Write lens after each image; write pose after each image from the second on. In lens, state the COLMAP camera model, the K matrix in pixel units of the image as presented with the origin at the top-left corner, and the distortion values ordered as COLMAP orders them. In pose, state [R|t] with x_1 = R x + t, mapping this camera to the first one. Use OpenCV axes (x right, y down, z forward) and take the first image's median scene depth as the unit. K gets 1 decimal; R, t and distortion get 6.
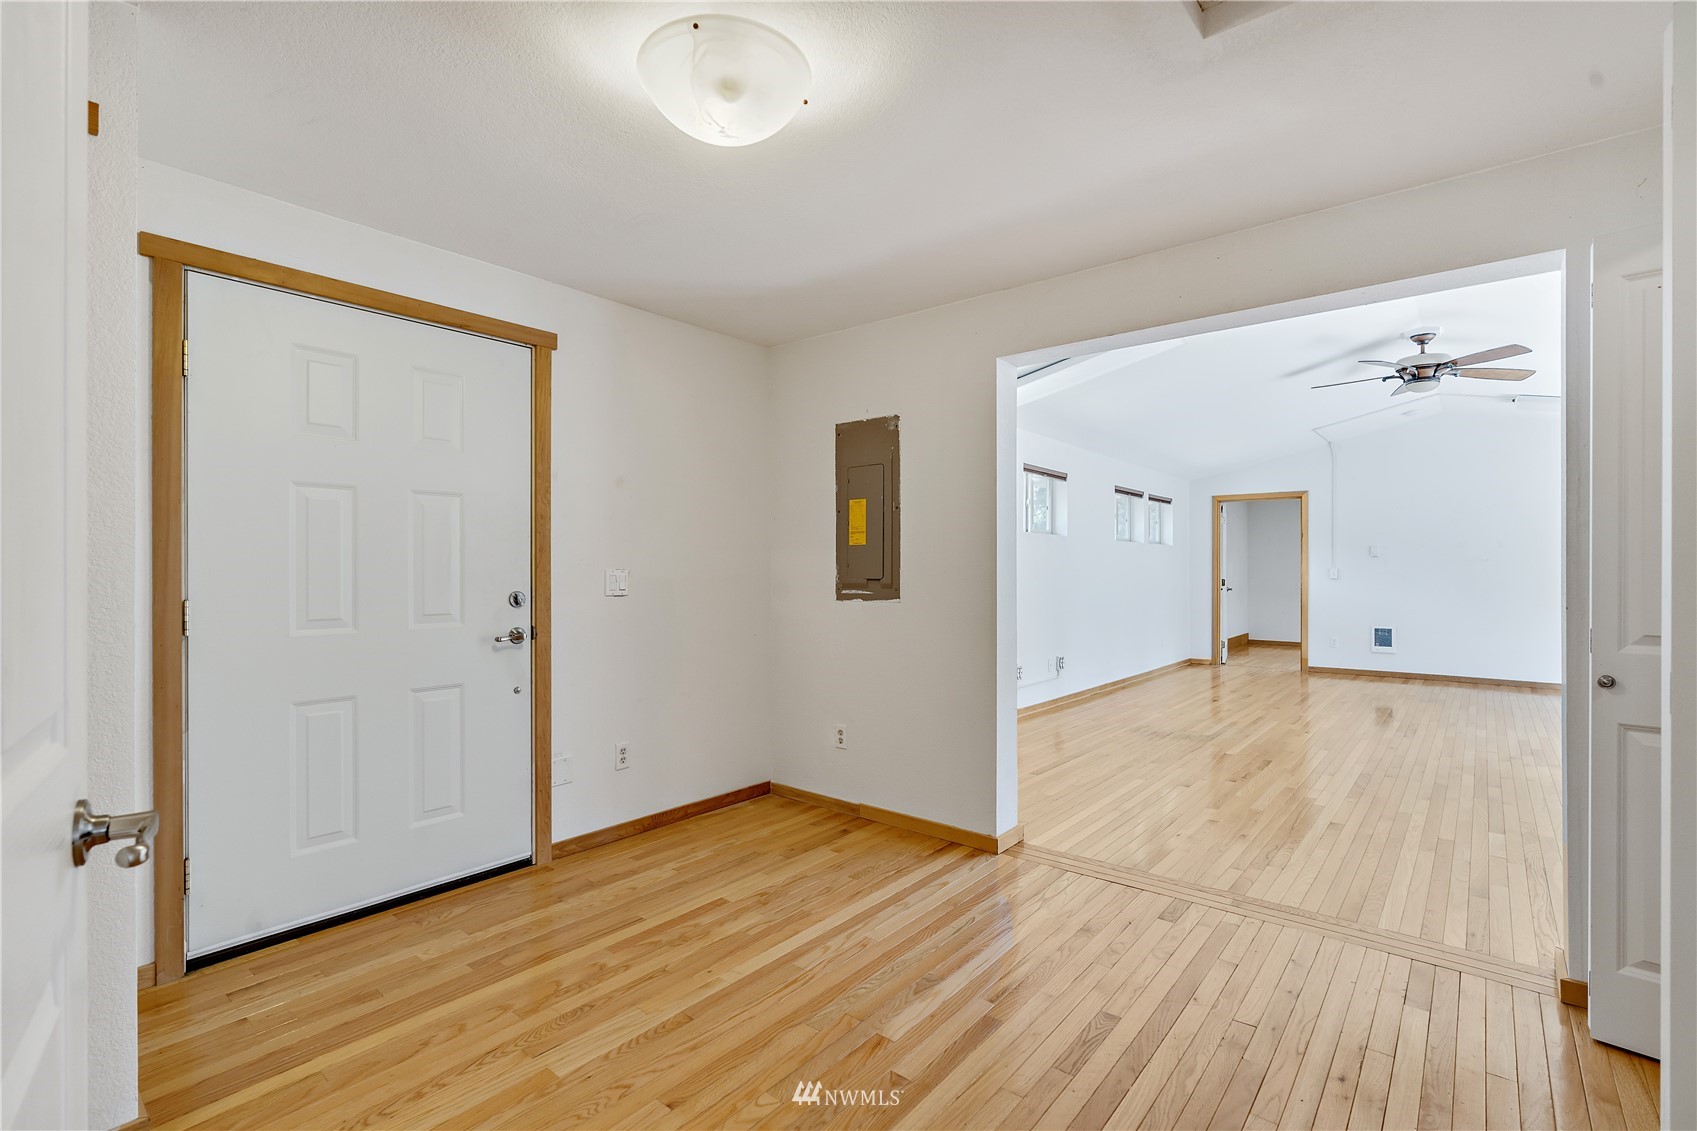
lens RADIAL K [[777.3, 0, 852.0], [0, 777.3, 571.4], [0, 0, 1]] dist [-0.001009, -0.000266]
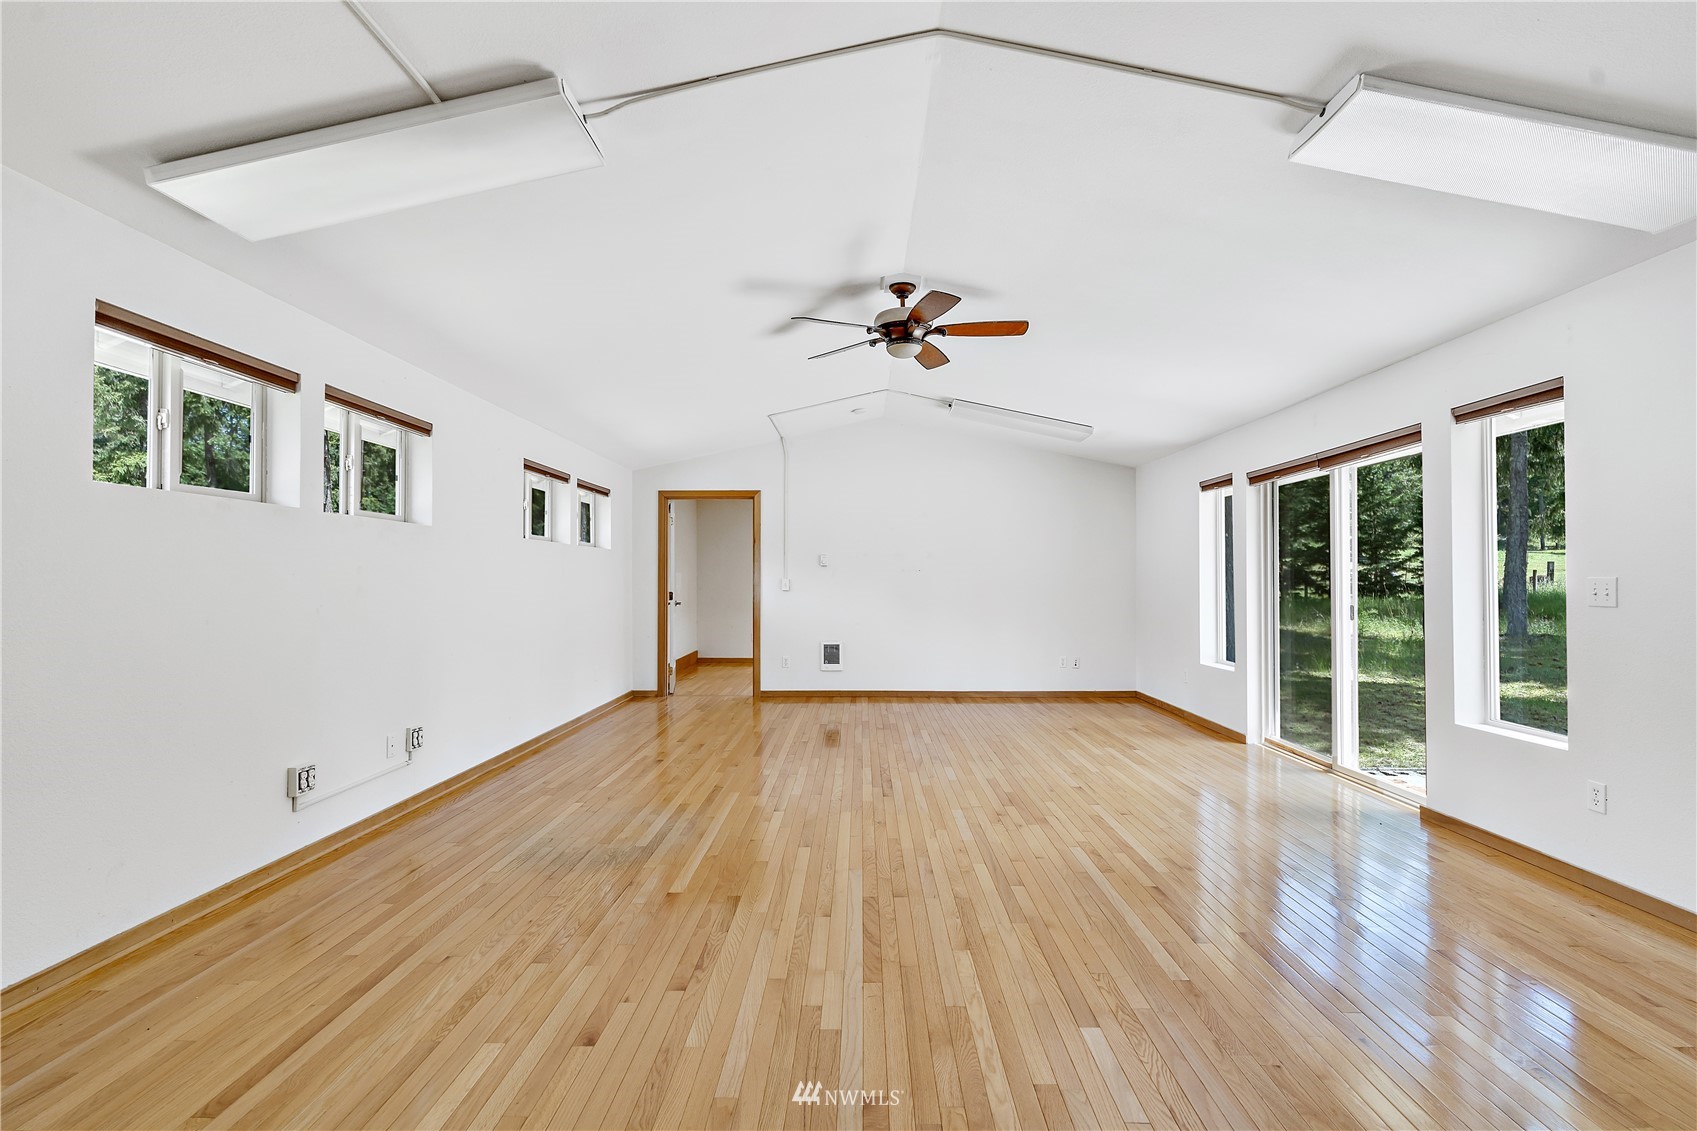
lens RADIAL K [[777.3, 0, 852.0], [0, 777.3, 571.4], [0, 0, 1]] dist [-0.001009, -0.000266]
pose [[0.782991, 0.006636, 0.621998, 0.129440], [0.001354, 0.999923, -0.012372, -0.001664], [-0.622032, 0.010529, 0.782921, 0.263671]]
